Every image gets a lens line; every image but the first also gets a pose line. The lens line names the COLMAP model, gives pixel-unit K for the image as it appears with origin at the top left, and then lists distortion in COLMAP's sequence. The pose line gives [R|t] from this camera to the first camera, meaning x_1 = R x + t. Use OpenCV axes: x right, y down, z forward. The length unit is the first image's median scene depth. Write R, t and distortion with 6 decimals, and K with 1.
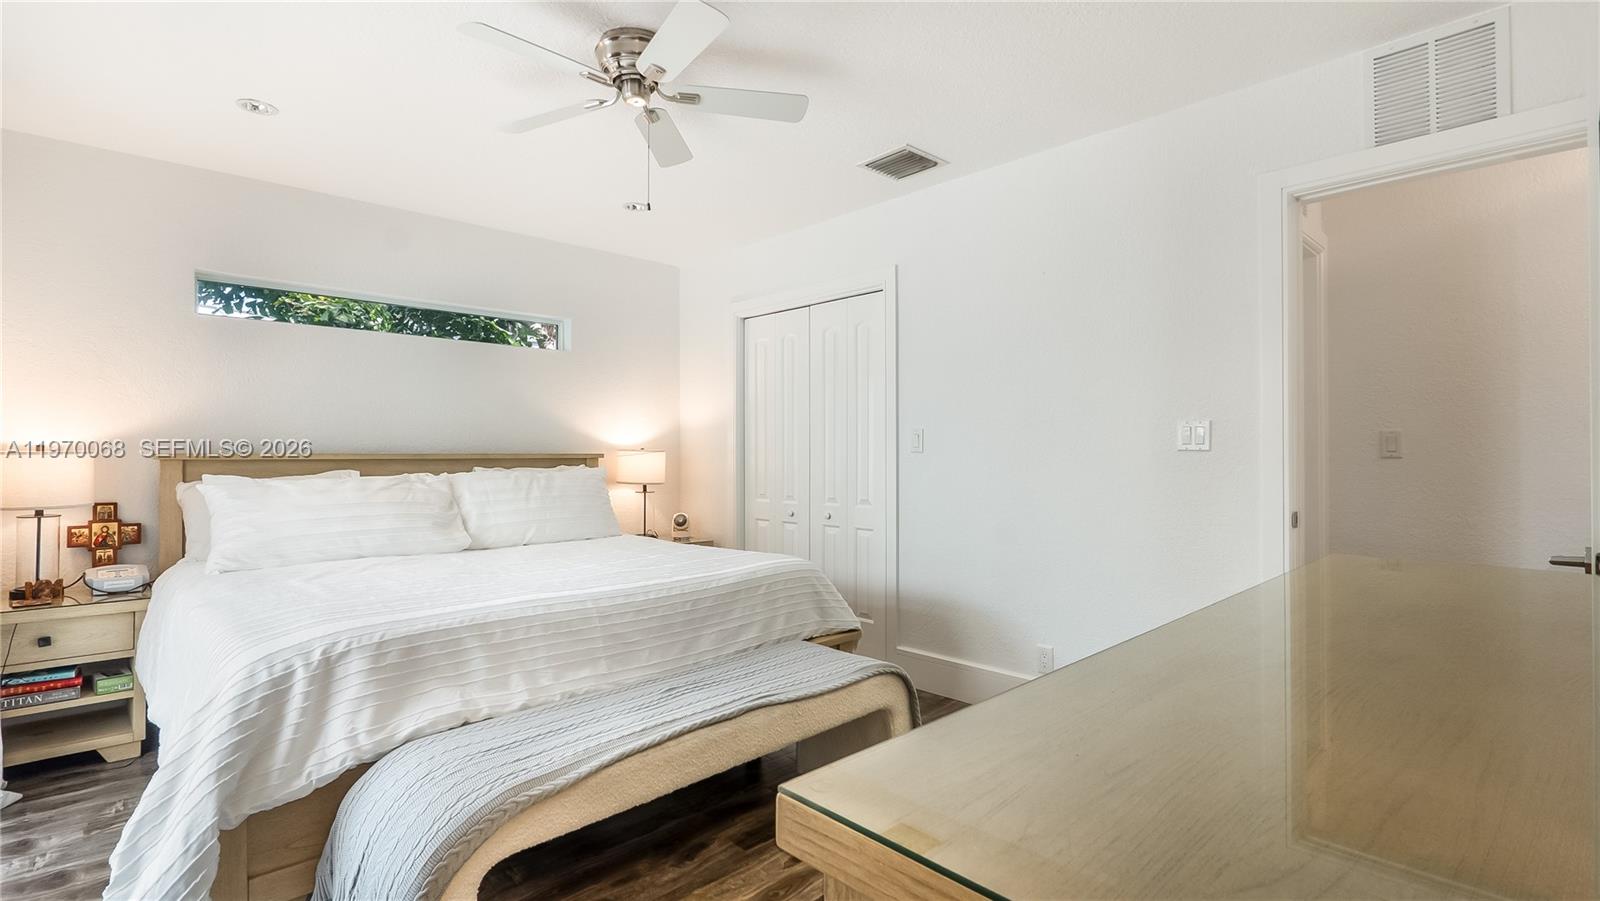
lens RADIAL K [[736.2, 0, 793.0], [0, 736.2, 448.5], [0, 0, 1]] dist [-0.005469, -0.001967]
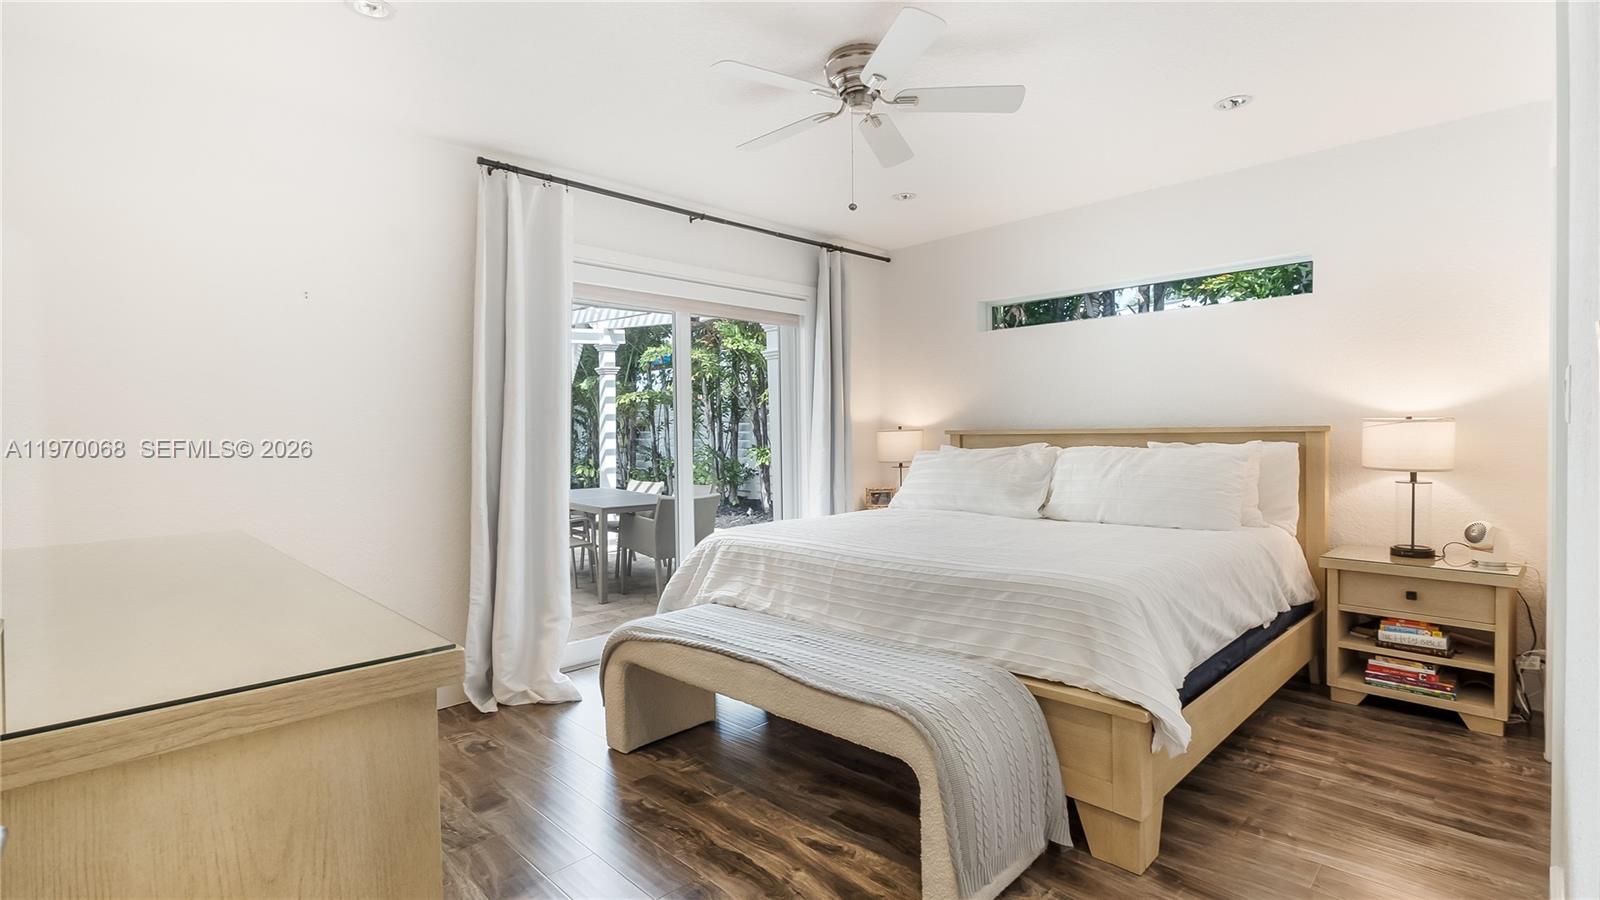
lens RADIAL K [[736.2, 0, 792.9], [0, 736.2, 449.8], [0, 0, 1]] dist [-0.005469, -0.001967]
pose [[0.005831, 0.018549, -0.999811, 0.850852], [0.023821, 0.999542, 0.018683, 0.009105], [0.999699, -0.023925, 0.005386, 0.848862]]
